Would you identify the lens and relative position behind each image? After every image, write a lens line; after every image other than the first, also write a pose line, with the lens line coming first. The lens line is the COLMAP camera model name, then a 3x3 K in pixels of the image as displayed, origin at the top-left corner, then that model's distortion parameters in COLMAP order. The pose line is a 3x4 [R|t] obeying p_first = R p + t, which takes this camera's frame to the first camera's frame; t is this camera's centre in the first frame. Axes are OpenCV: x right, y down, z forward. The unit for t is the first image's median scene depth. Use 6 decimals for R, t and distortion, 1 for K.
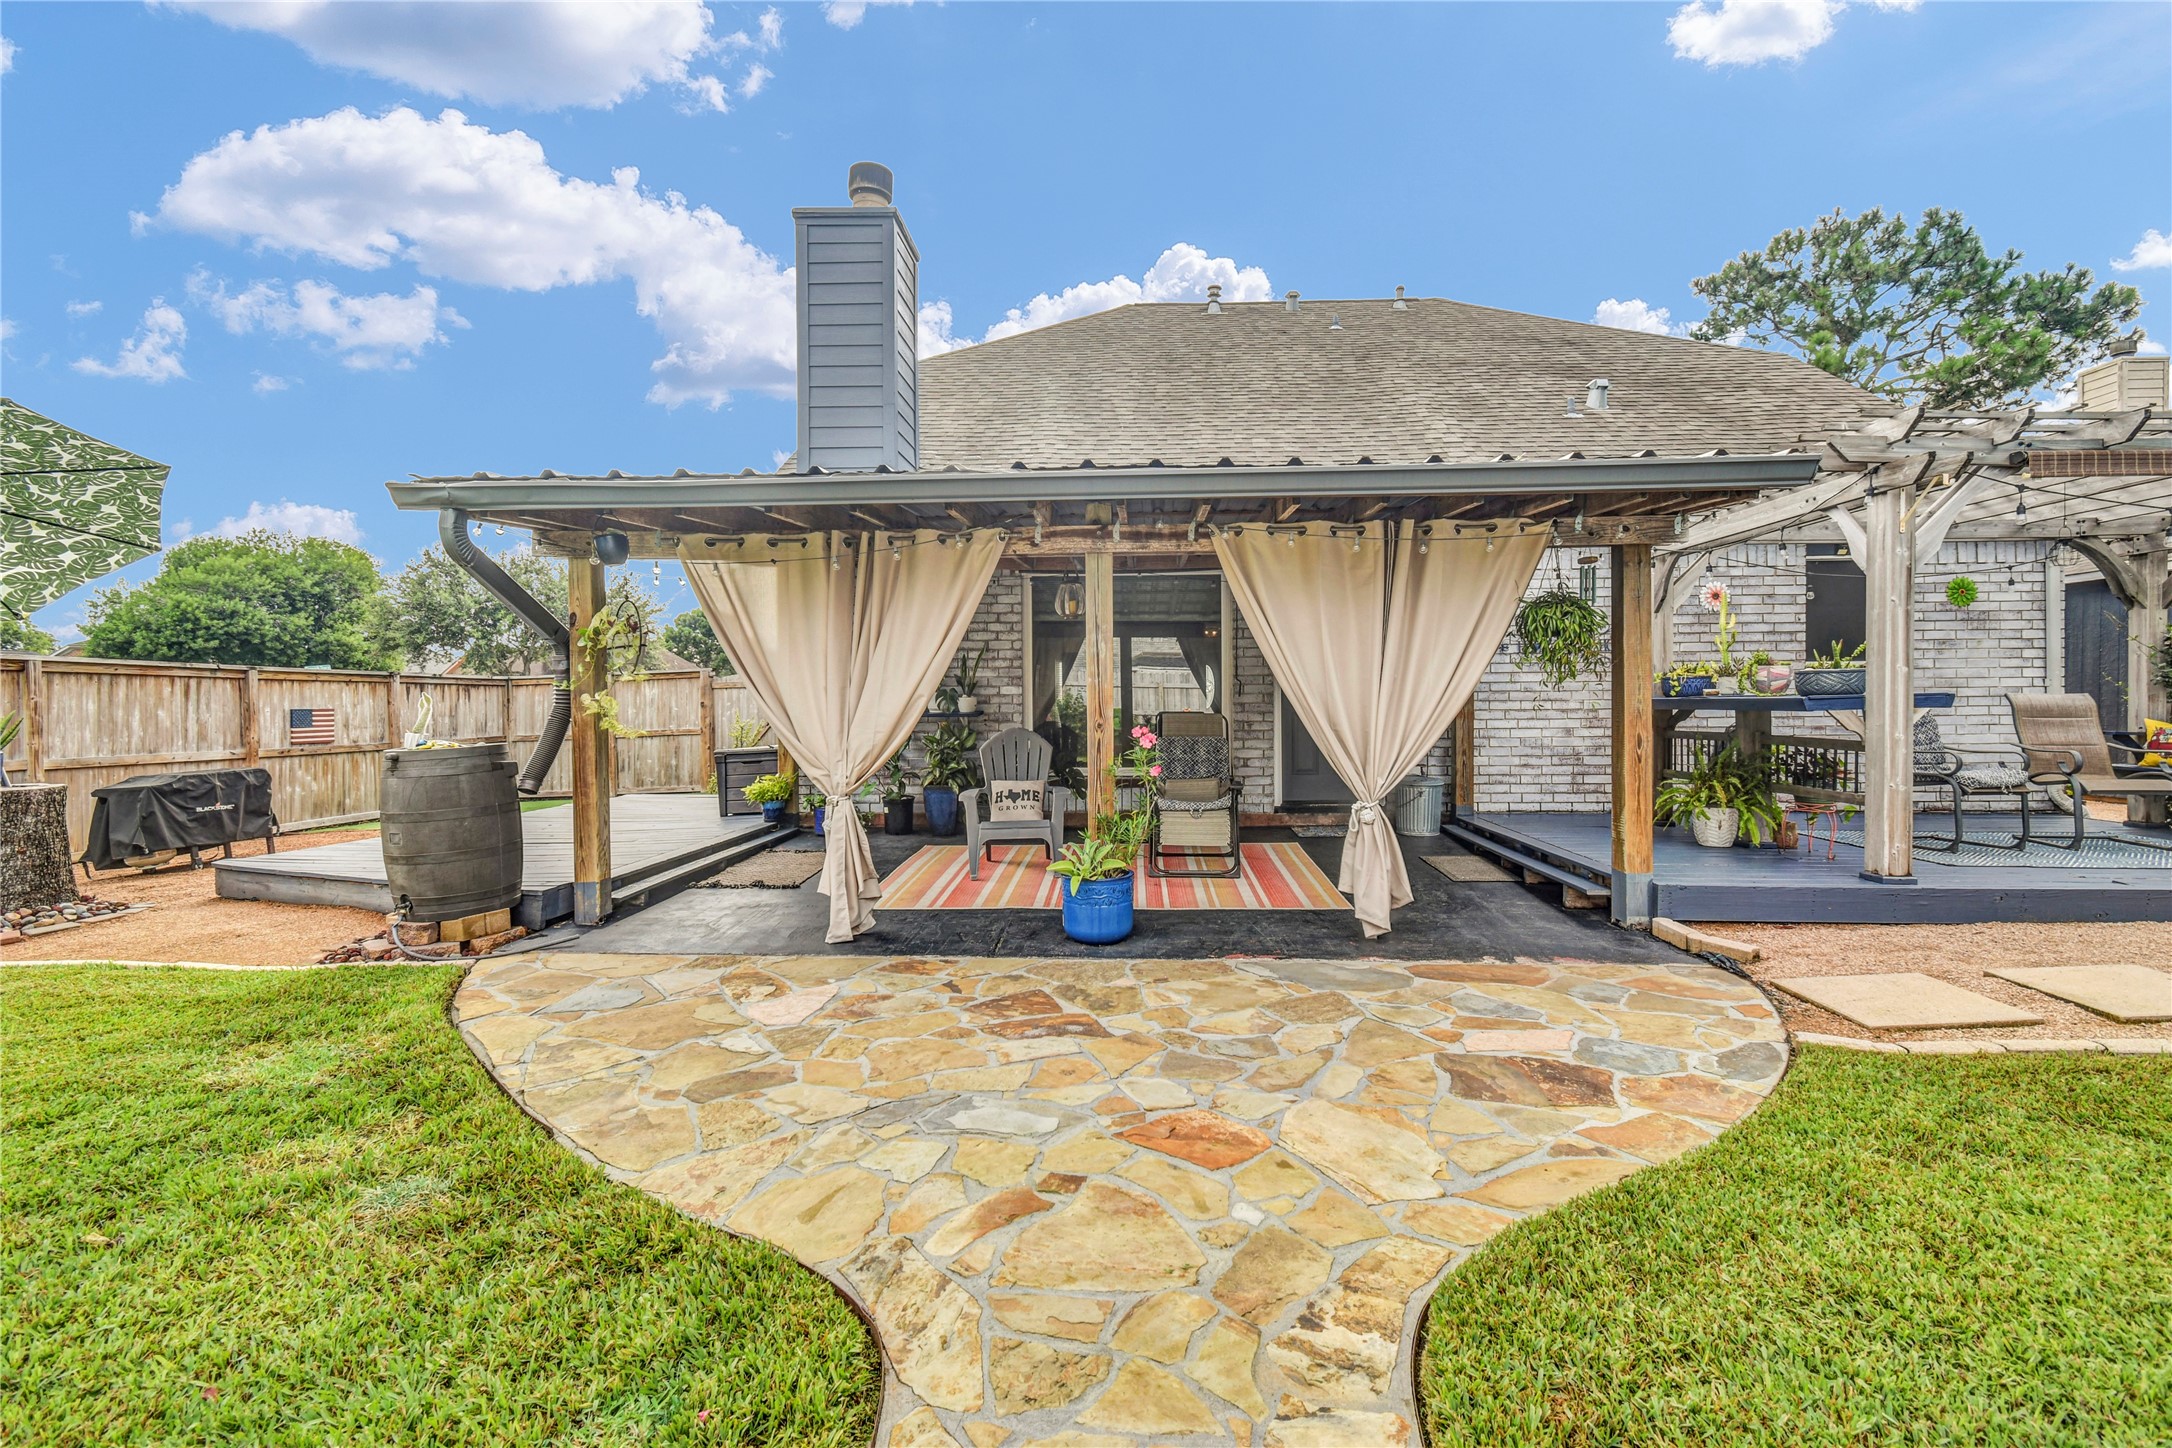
lens RADIAL K [[957.4, 0, 1099.5], [0, 957.4, 721.0], [0, 0, 1]] dist [0.008160, -0.001079]
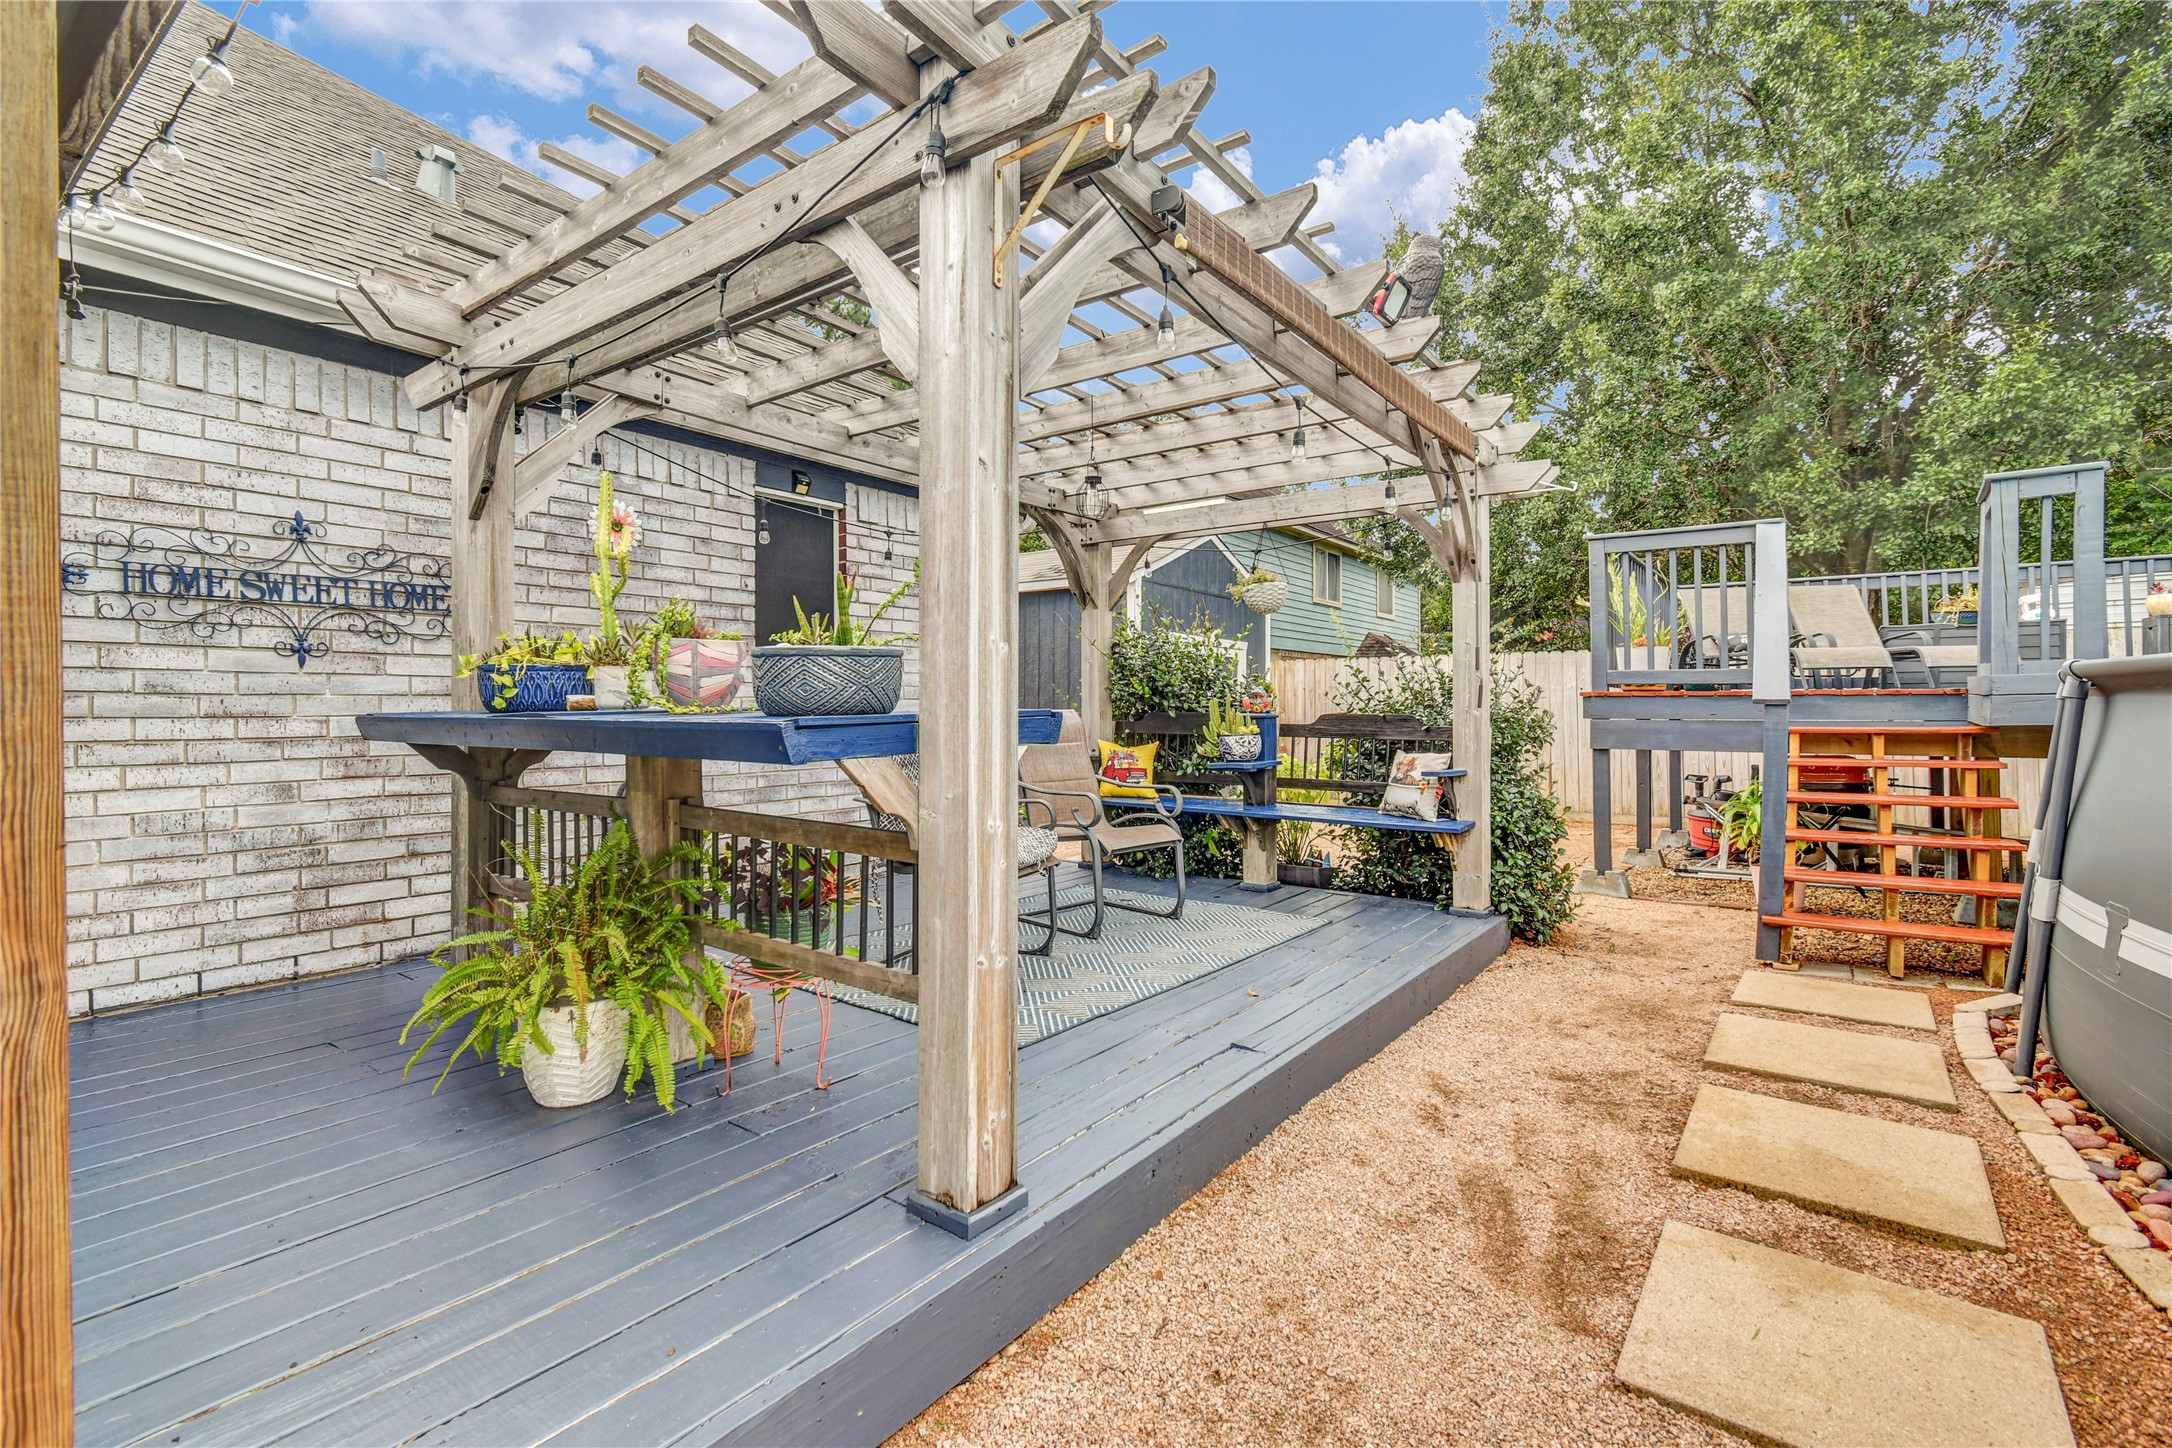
lens RADIAL K [[974.3, 0, 1094.1], [0, 974.3, 702.6], [0, 0, 1]] dist [0.002597, -0.000048]
pose [[0.555196, 0.011063, 0.831646, 0.334327], [0.011522, 0.999713, -0.020990, -0.014850], [-0.831640, 0.021236, 0.554909, 0.471588]]
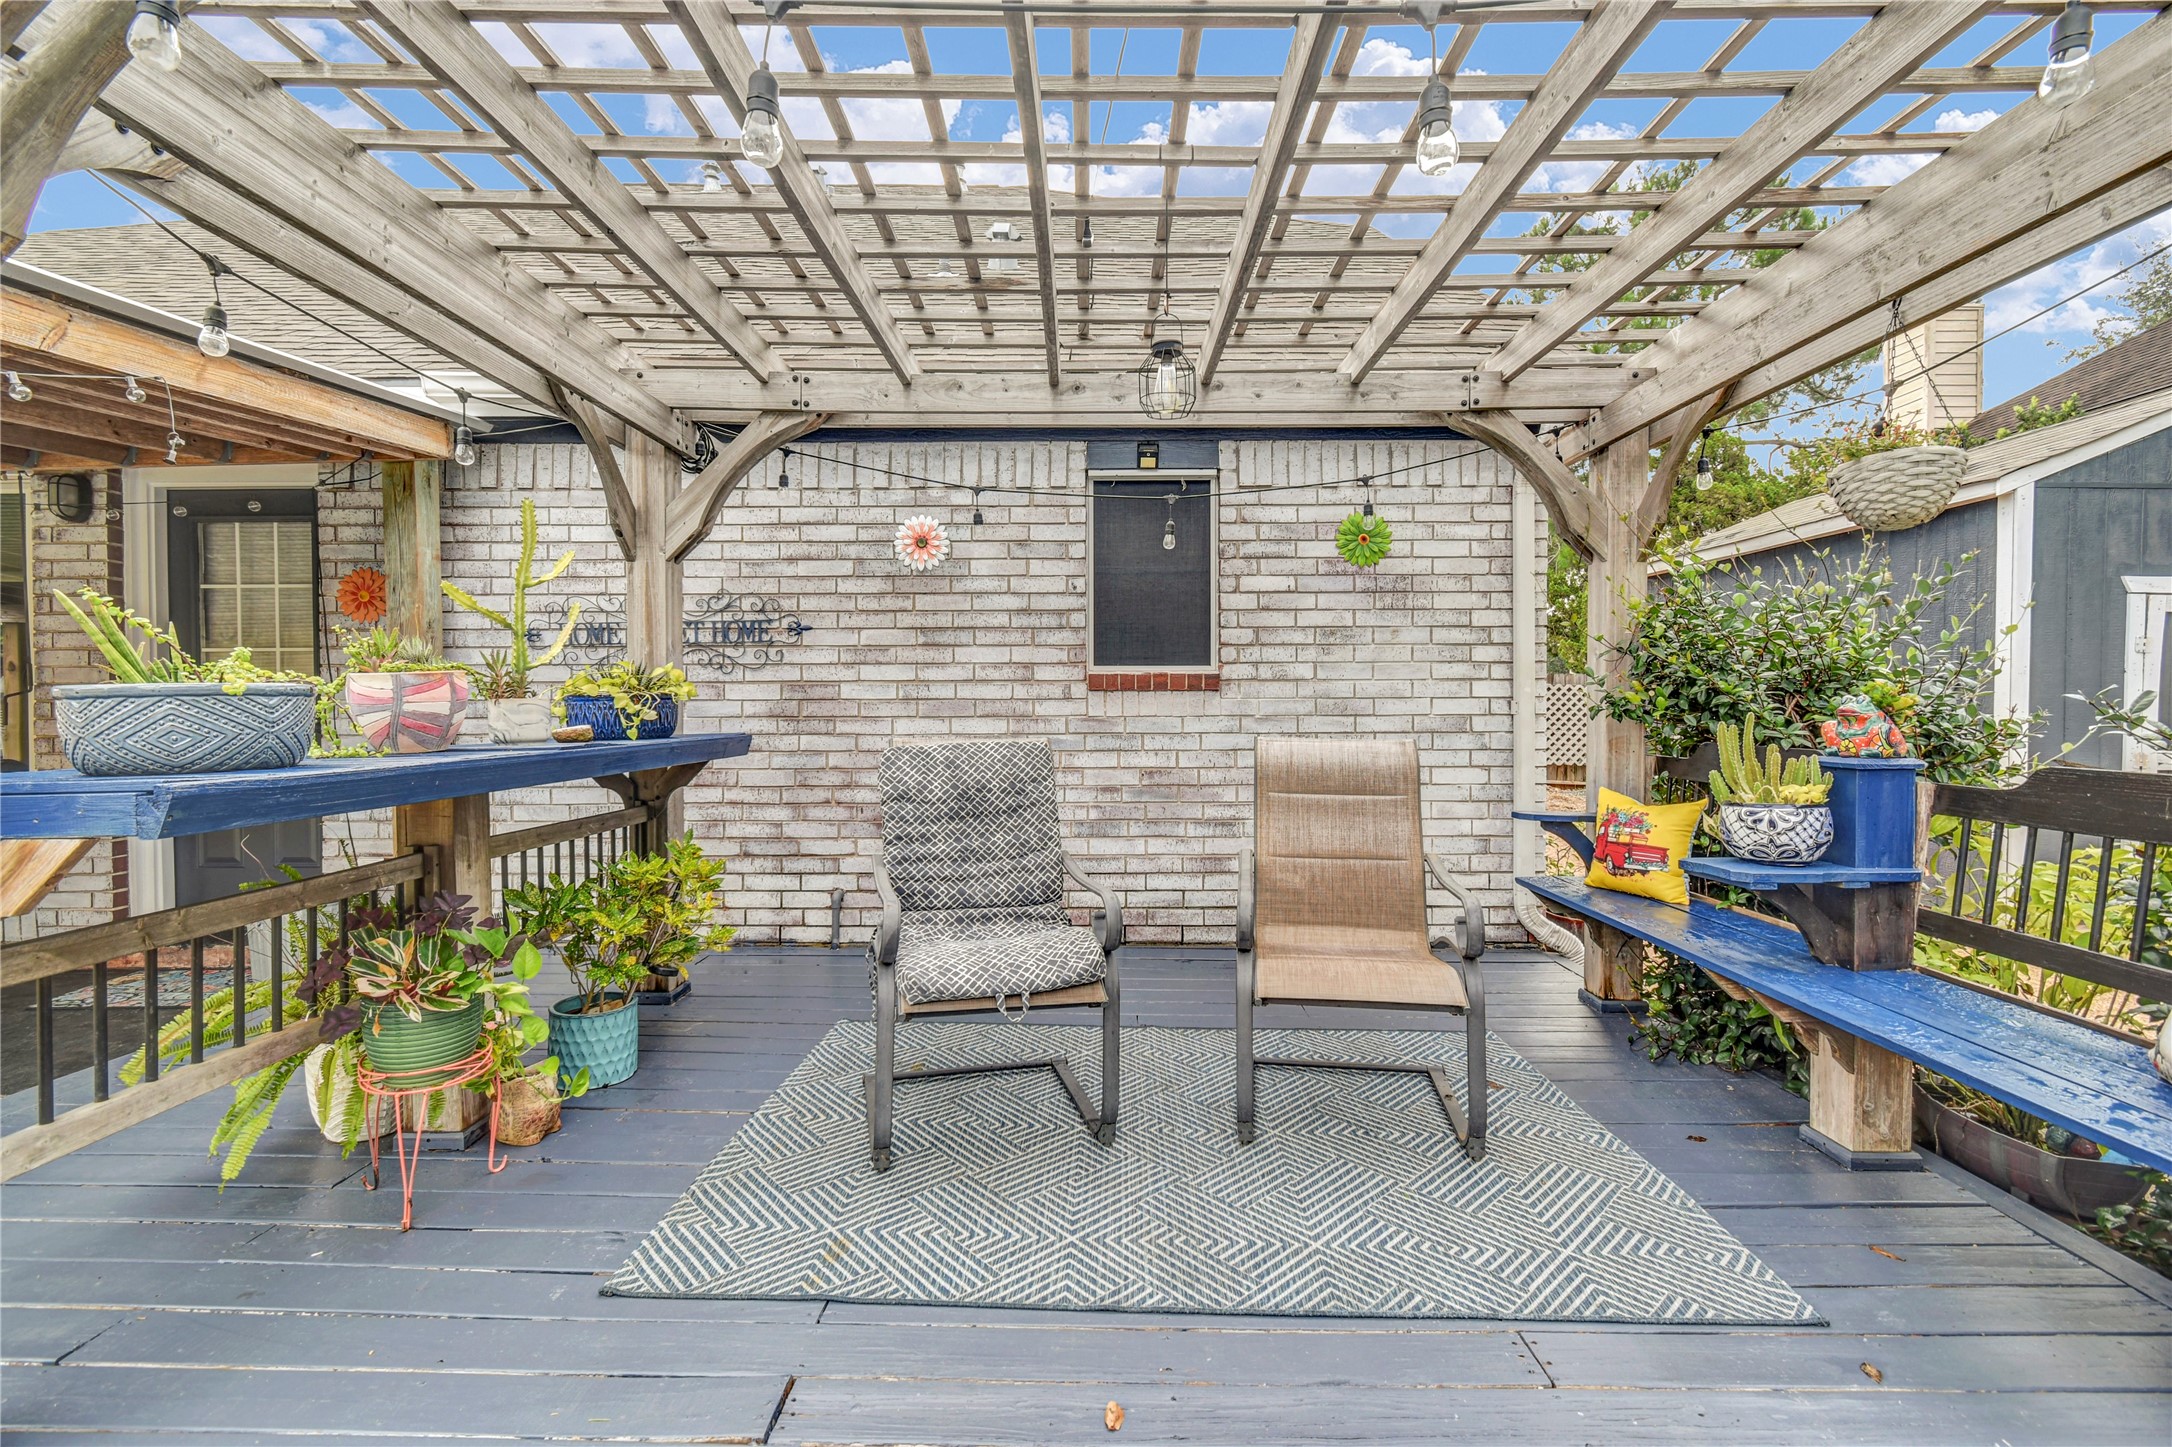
lens RADIAL K [[956.9, 0, 1091.2], [0, 956.9, 723.7], [0, 0, 1]] dist [0.006029, -0.001724]
pose [[0.999467, 0.004775, 0.032286, 0.725412], [-0.004878, 0.999983, 0.003137, -0.031330], [-0.032271, -0.003293, 0.999474, 0.466752]]
